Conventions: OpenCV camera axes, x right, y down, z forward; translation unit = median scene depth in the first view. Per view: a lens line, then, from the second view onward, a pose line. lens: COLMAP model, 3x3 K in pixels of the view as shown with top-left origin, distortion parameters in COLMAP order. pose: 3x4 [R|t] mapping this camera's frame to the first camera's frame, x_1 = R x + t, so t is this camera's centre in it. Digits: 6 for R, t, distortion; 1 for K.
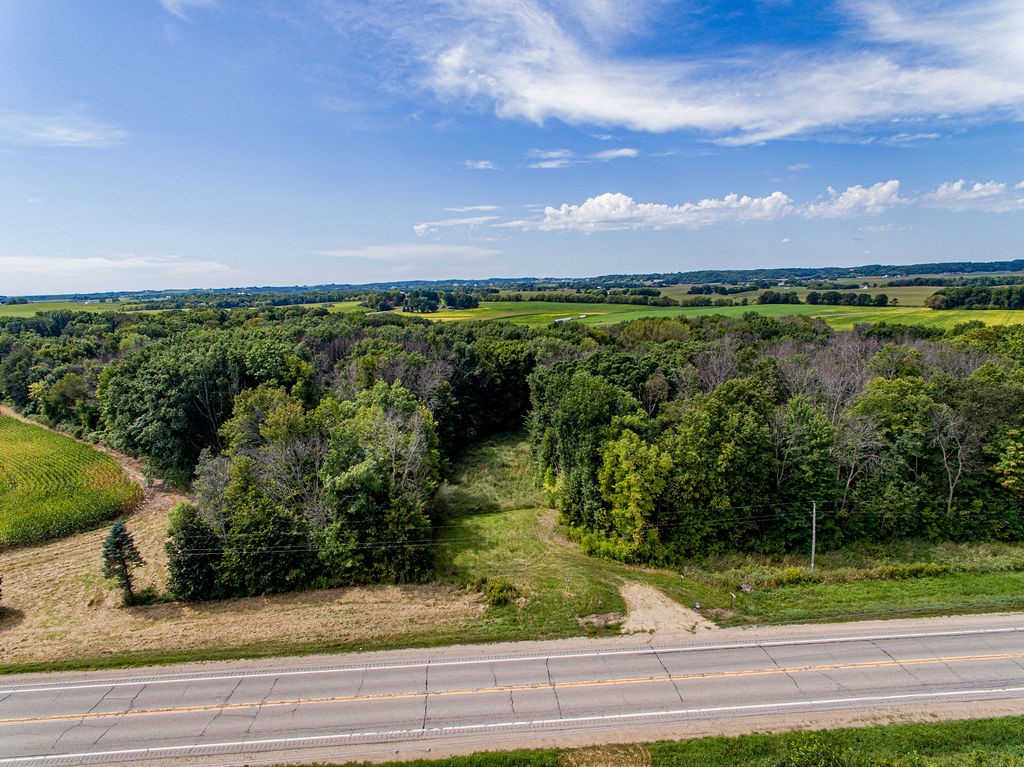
lens RADIAL K [[593.2, 0, 512.5], [0, 593.2, 387.1], [0, 0, 1]] dist [-0.012770, 0.017176]
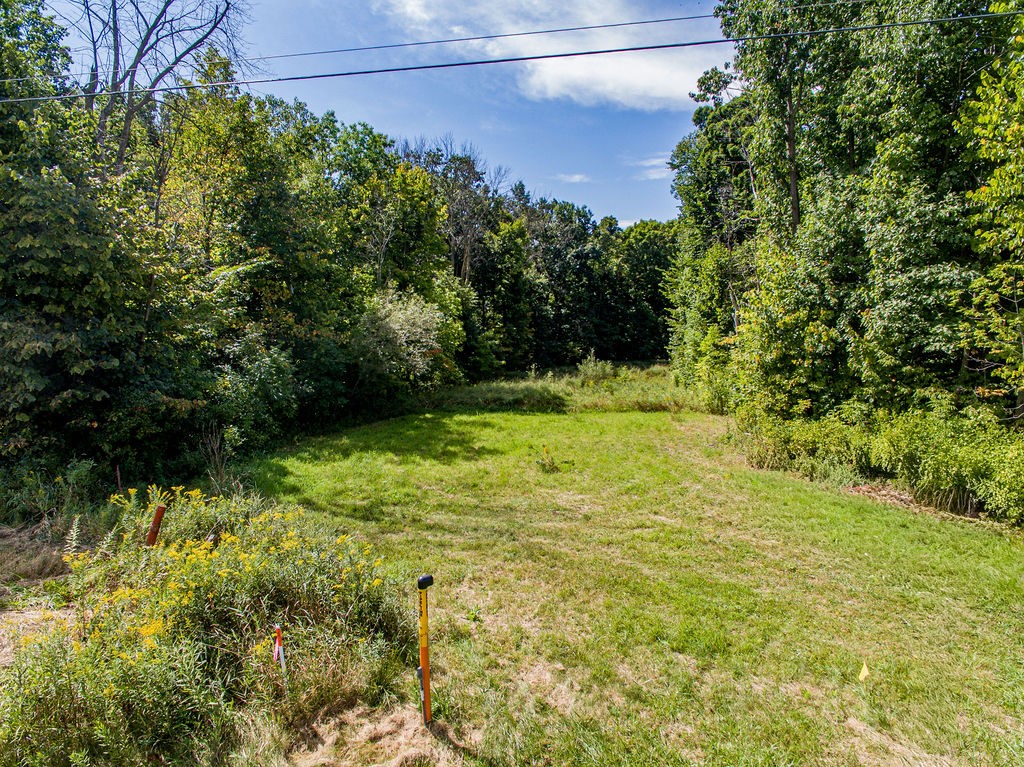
lens RADIAL K [[593.2, 0, 512.5], [0, 593.2, 387.1], [0, 0, 1]] dist [-0.012770, 0.017176]
pose [[0.964504, 0.052291, -0.258838, 0.051840], [-0.064003, 0.997263, -0.037022, 0.273556], [0.256194, 0.052274, 0.965211, 0.816340]]
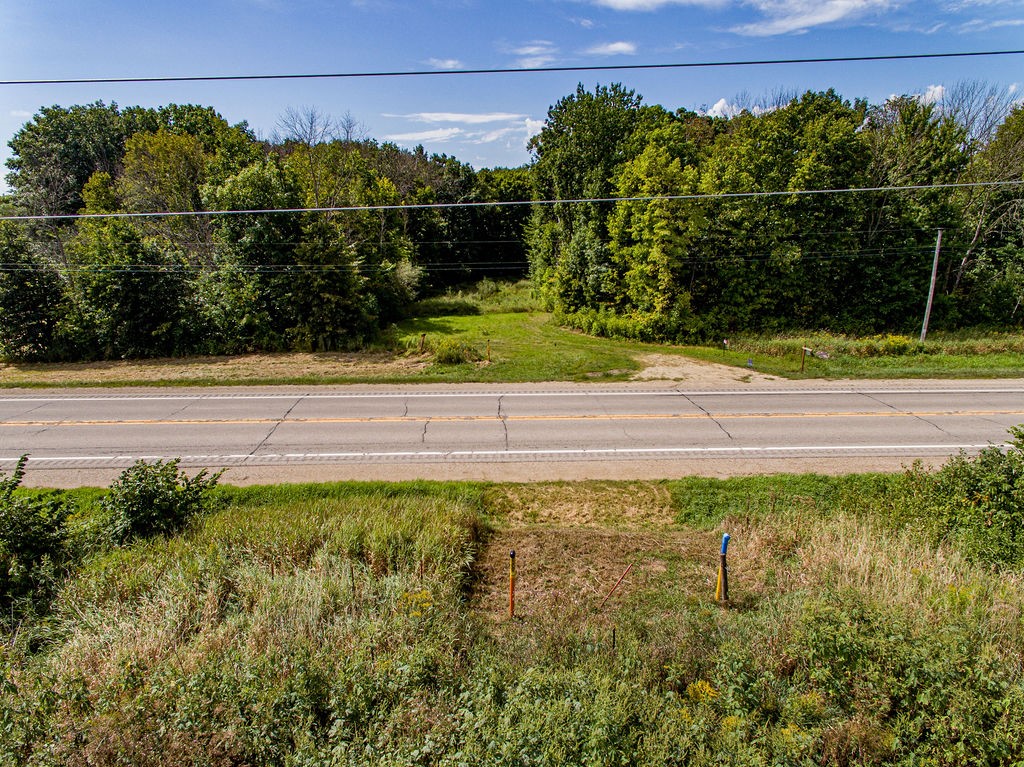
lens RADIAL K [[593.2, 0, 512.5], [0, 593.2, 387.1], [0, 0, 1]] dist [-0.012770, 0.017176]
pose [[0.998914, 0.024970, -0.039337, 0.067648], [-0.020136, 0.992712, 0.118815, 0.274908], [0.042017, -0.117894, 0.992137, 0.293820]]
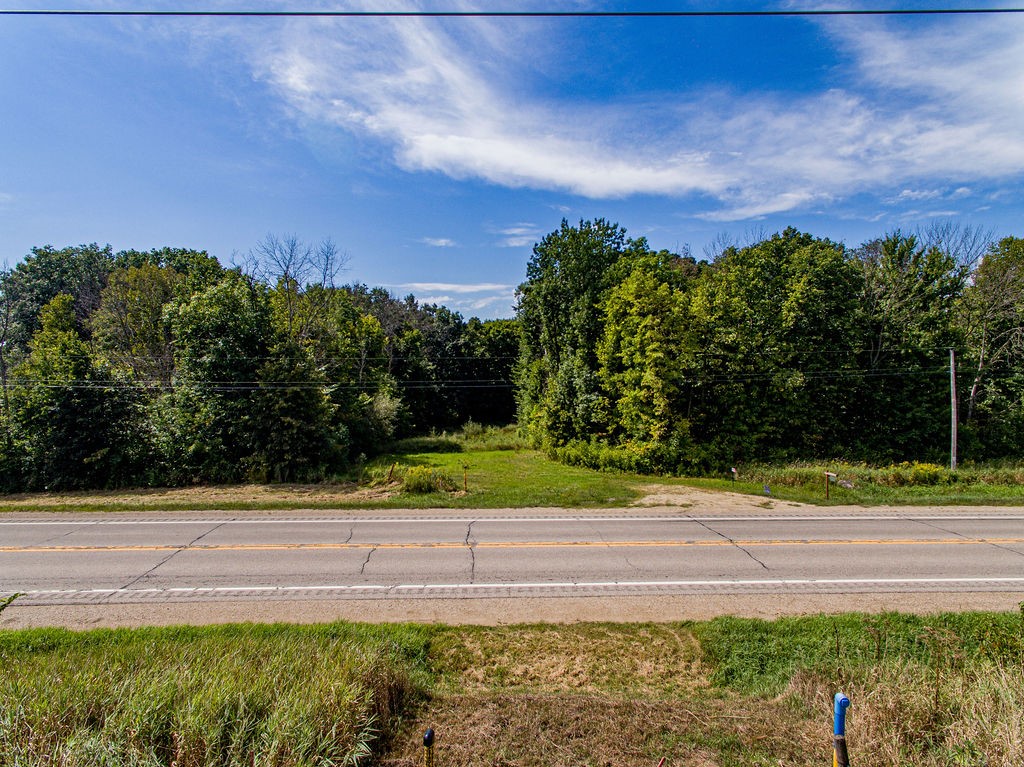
lens RADIAL K [[593.2, 0, 512.5], [0, 593.2, 387.1], [0, 0, 1]] dist [-0.012770, 0.017176]
pose [[0.999345, 0.017679, -0.031567, 0.075941], [-0.022036, 0.989402, -0.143523, 0.304362], [0.028695, 0.144125, 0.989143, 0.364814]]
